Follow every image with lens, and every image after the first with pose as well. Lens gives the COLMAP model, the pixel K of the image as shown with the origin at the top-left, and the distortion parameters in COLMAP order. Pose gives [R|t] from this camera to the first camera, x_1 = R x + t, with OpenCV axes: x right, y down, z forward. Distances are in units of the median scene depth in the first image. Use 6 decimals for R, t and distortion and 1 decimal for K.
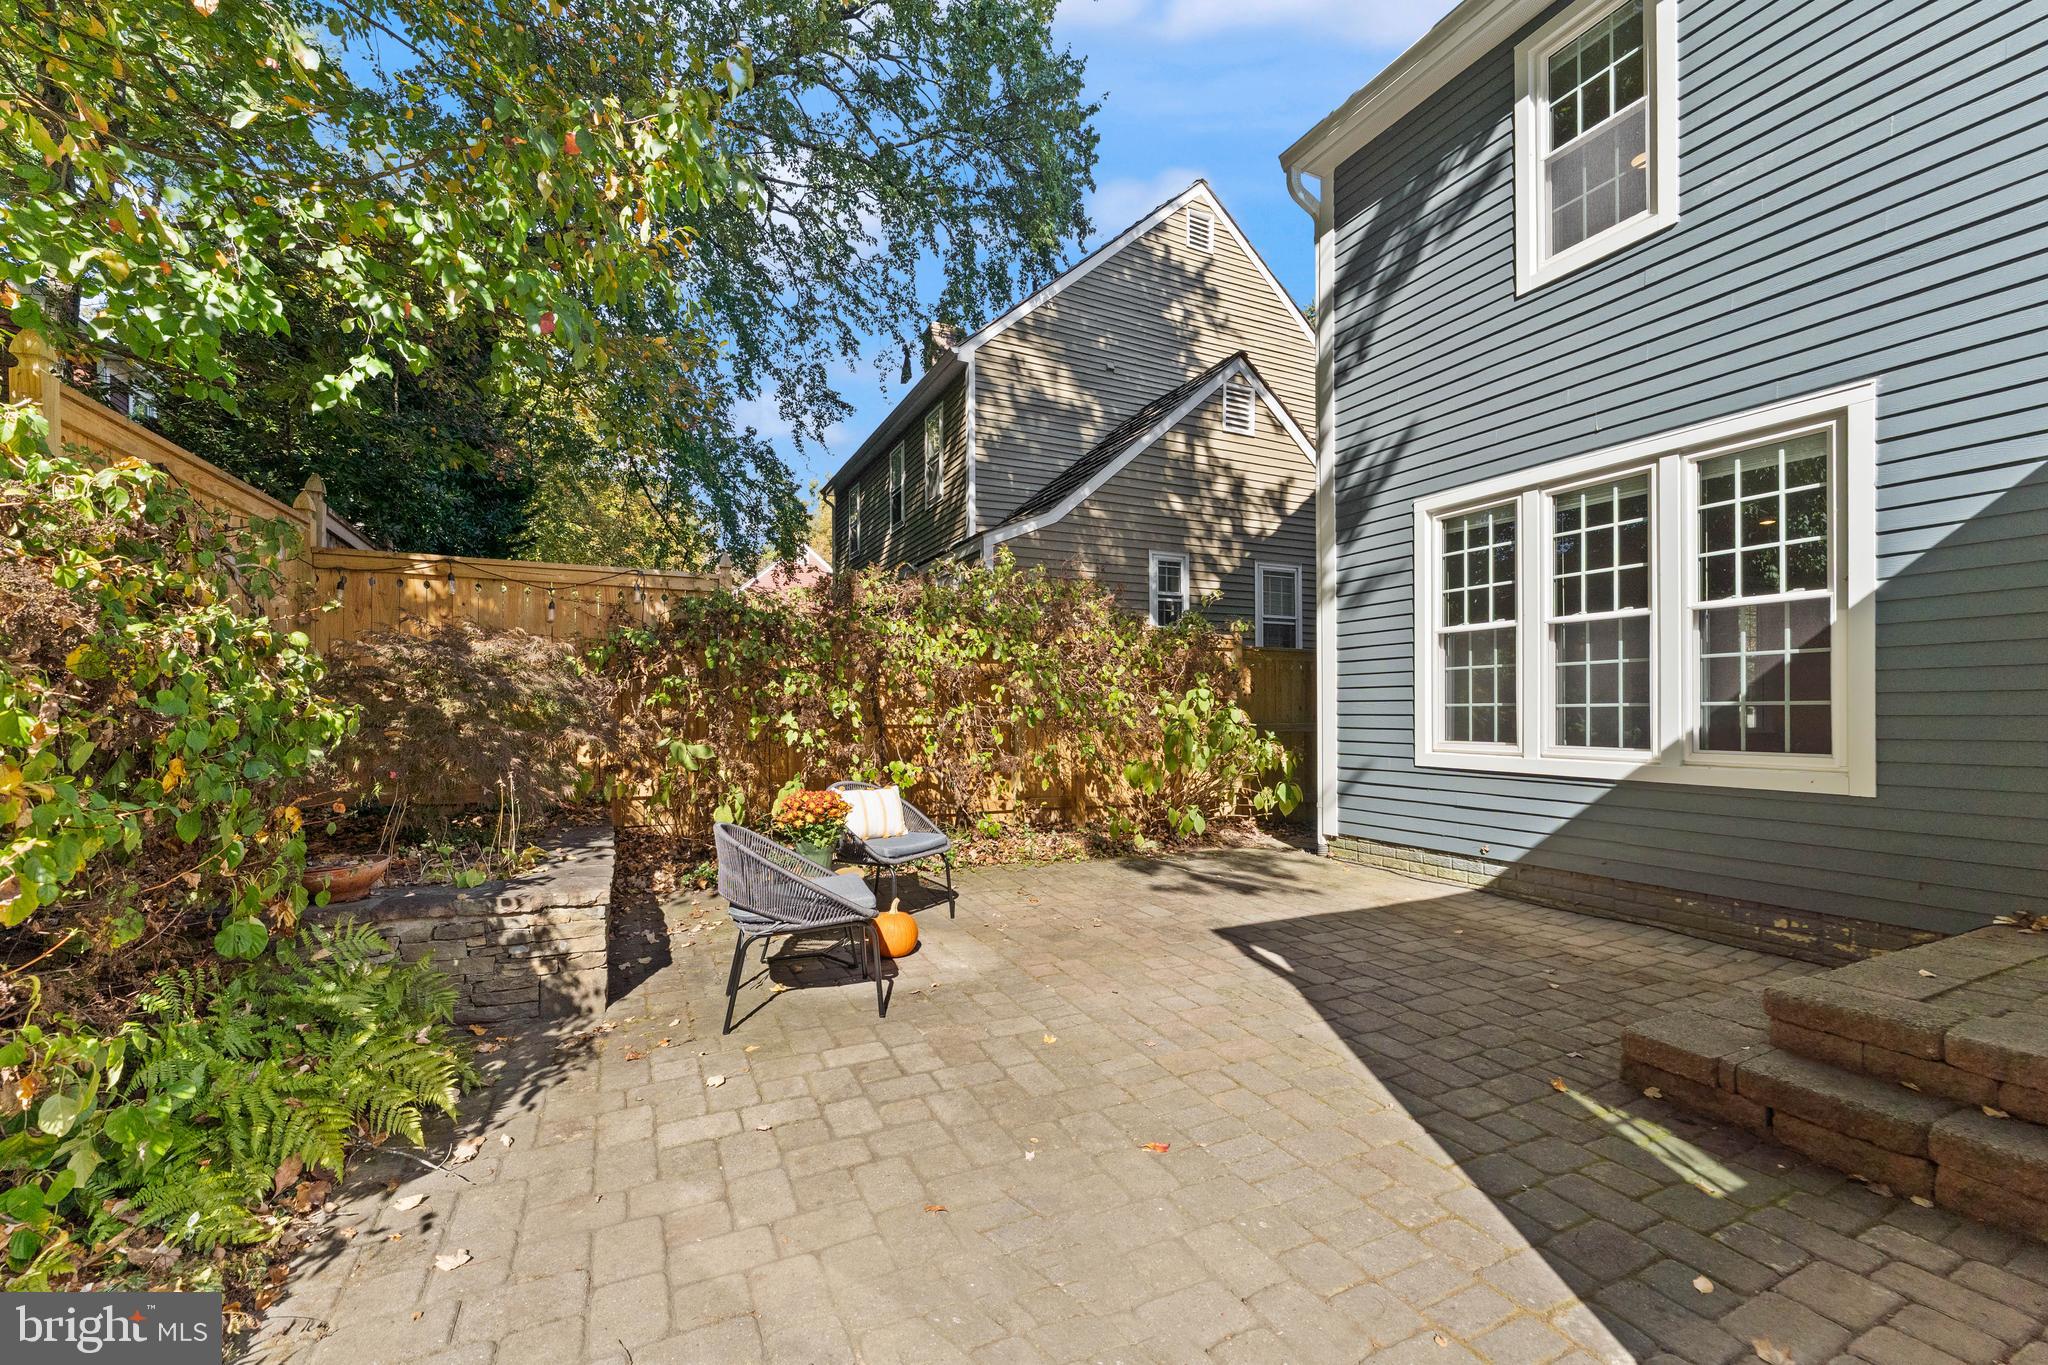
lens RADIAL K [[842.5, 0, 1031.8], [0, 842.5, 710.9], [0, 0, 1]] dist [0.000607, -0.000008]
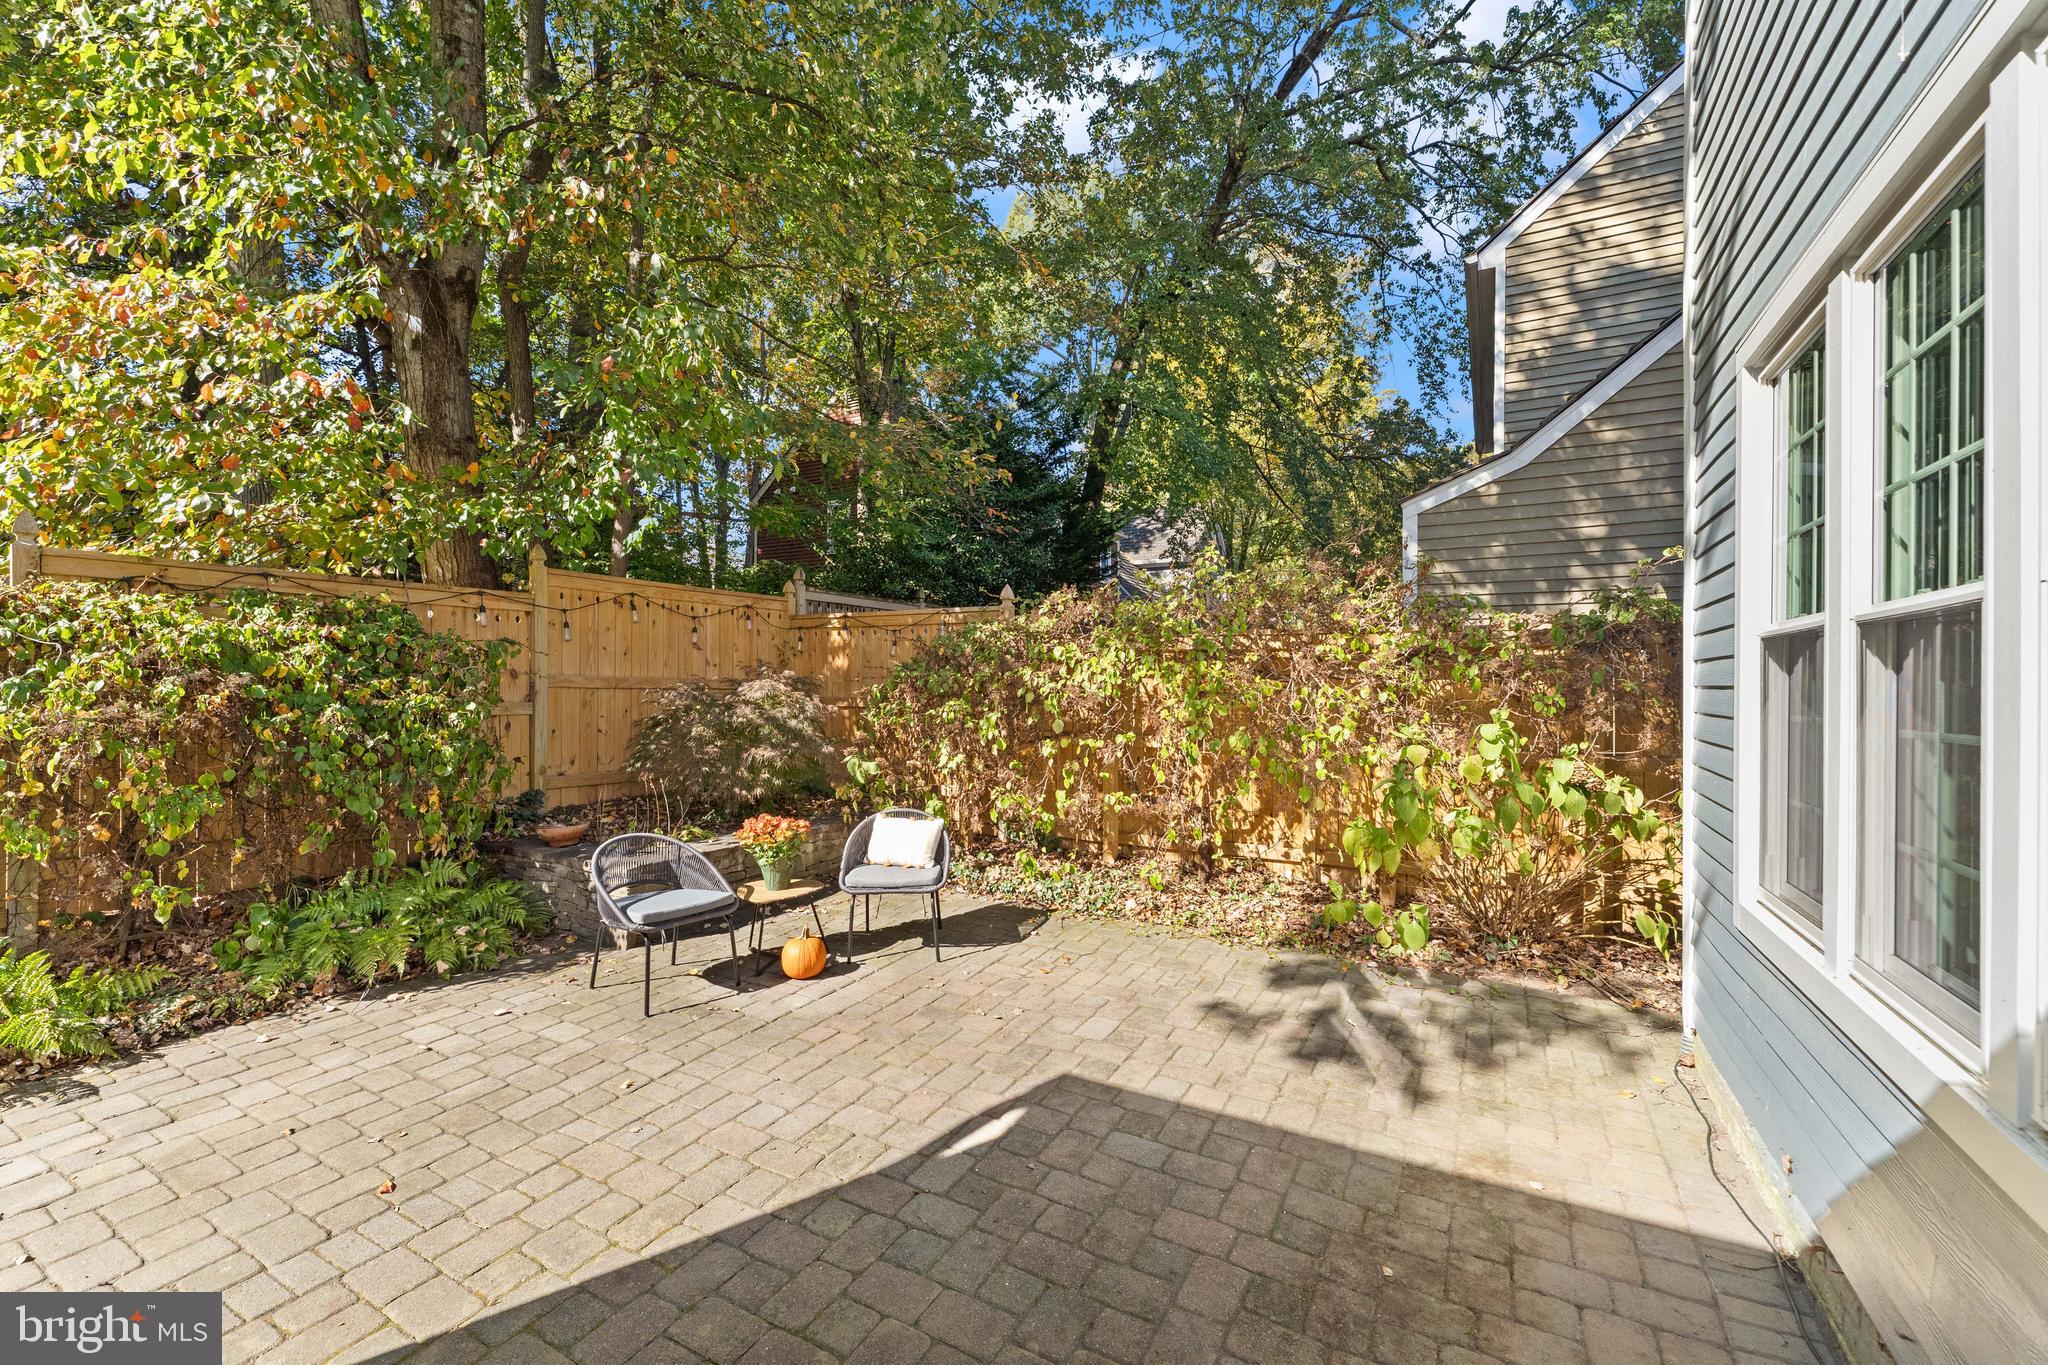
lens RADIAL K [[839.8, 0, 1018.9], [0, 839.8, 684.6], [0, 0, 1]] dist [-0.000947, -0.000064]
pose [[0.565290, 0.004079, -0.824882, 0.729592], [-0.005933, 0.999982, 0.000879, -0.075230], [0.824871, 0.004397, 0.565304, 0.499605]]
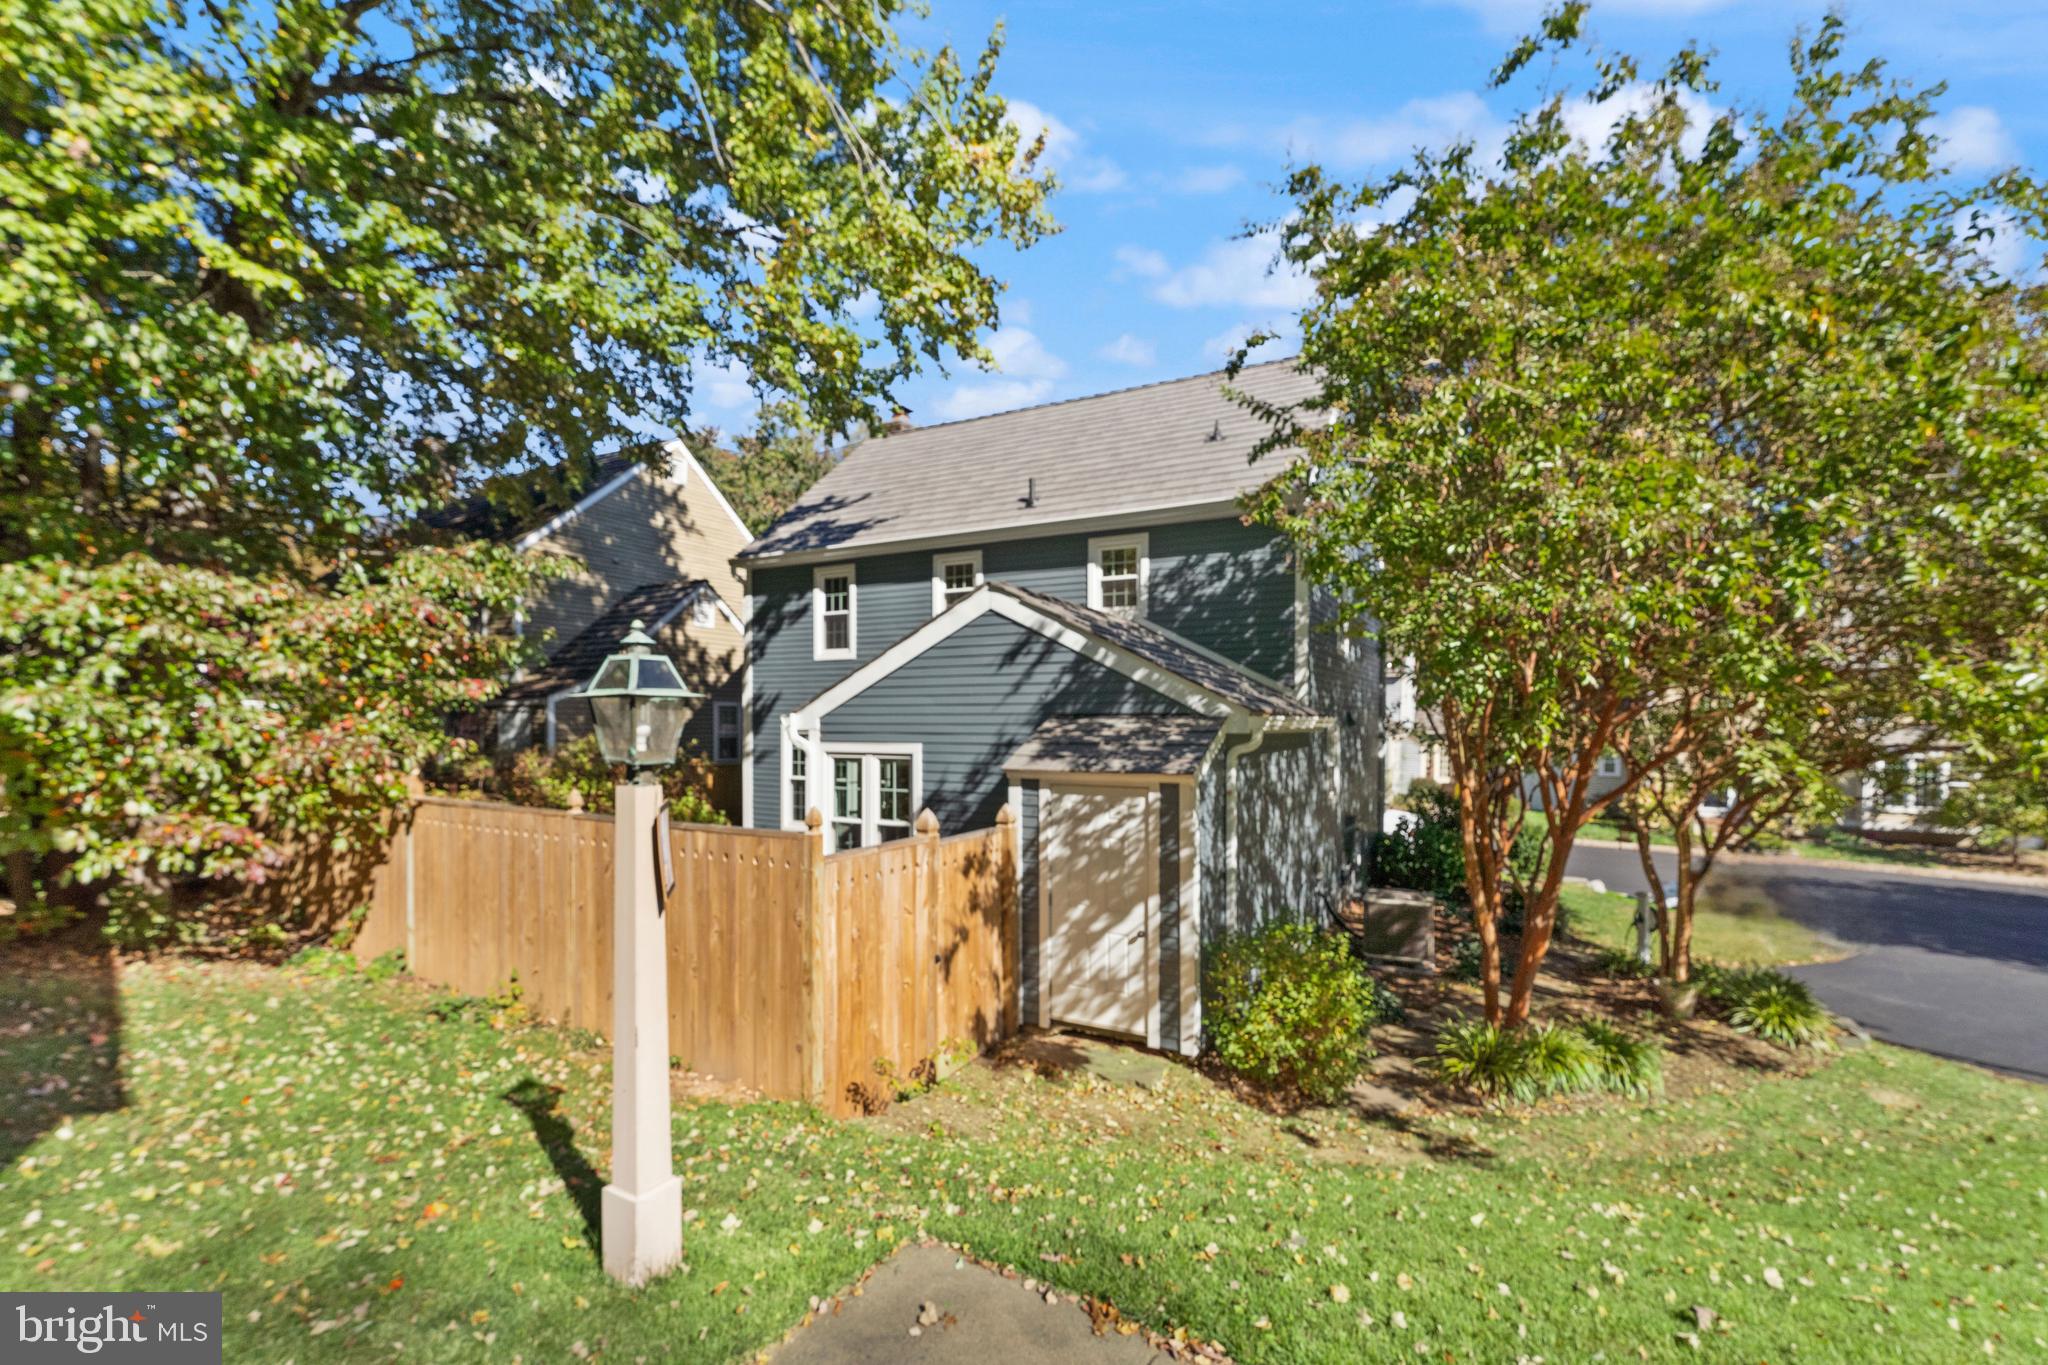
lens RADIAL K [[885.0, 0, 1019.8], [0, 885.0, 729.7], [0, 0, 1]] dist [-0.000059, 0.000041]
pose [[0.822278, 0.001536, 0.569084, -0.539856], [-0.007701, 0.999935, 0.008429, -0.308103], [-0.569034, -0.011313, 0.822236, -1.841923]]
